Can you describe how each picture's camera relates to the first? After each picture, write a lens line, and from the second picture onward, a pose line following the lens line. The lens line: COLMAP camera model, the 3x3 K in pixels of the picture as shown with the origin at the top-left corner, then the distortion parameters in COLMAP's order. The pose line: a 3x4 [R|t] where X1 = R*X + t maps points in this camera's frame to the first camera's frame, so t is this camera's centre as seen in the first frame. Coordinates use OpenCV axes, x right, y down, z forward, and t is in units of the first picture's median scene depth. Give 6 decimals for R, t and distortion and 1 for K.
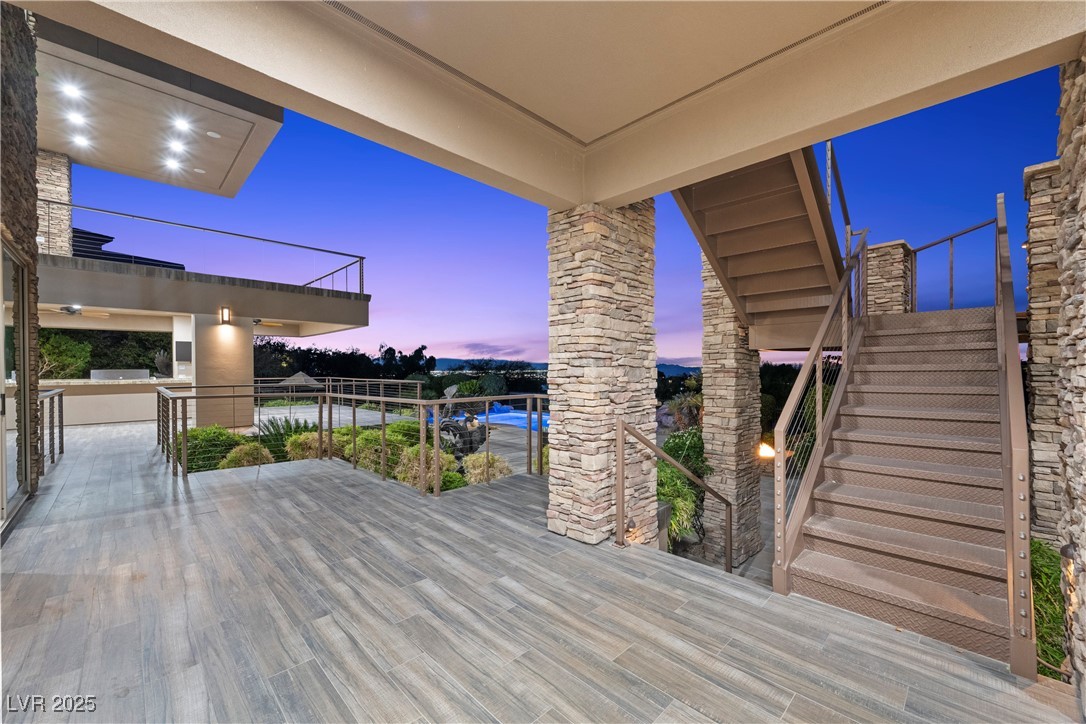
lens RADIAL K [[423.4, 0, 535.6], [0, 423.4, 367.1], [0, 0, 1]] dist [-0.002234, 0.000224]
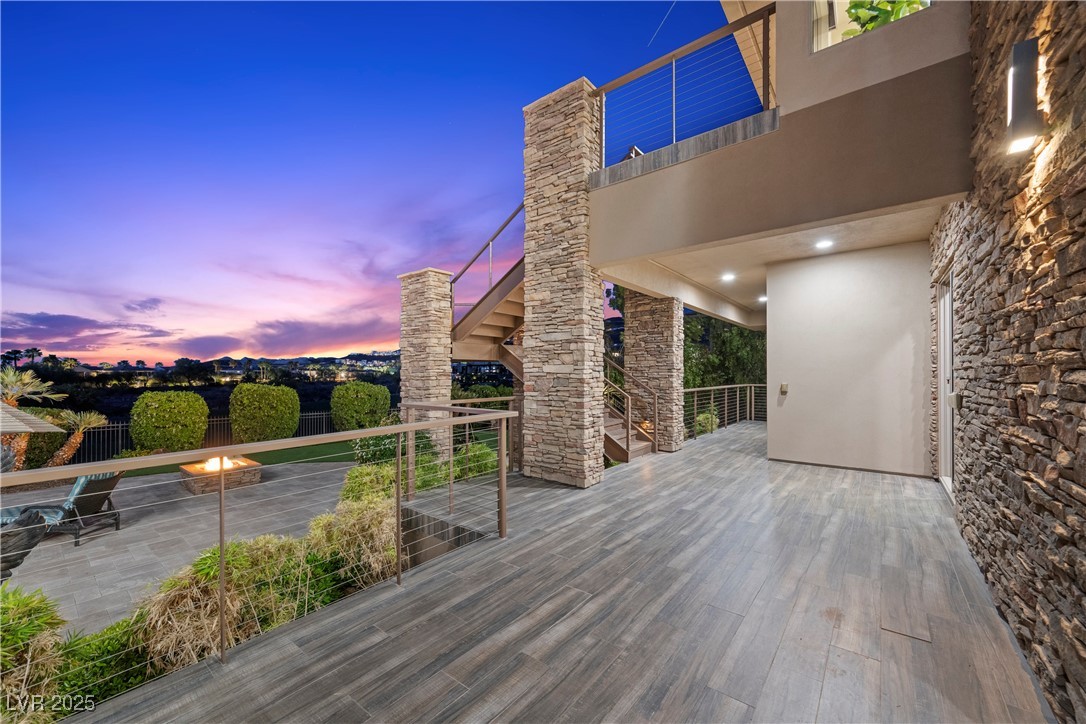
lens RADIAL K [[423.4, 0, 537.3], [0, 423.4, 367.2], [0, 0, 1]] dist [-0.002234, 0.000224]
pose [[-0.115420, 0.016191, 0.993185, -1.354450], [-0.003750, 0.999853, -0.016736, 0.010152], [-0.993310, -0.005656, -0.115343, 1.329817]]
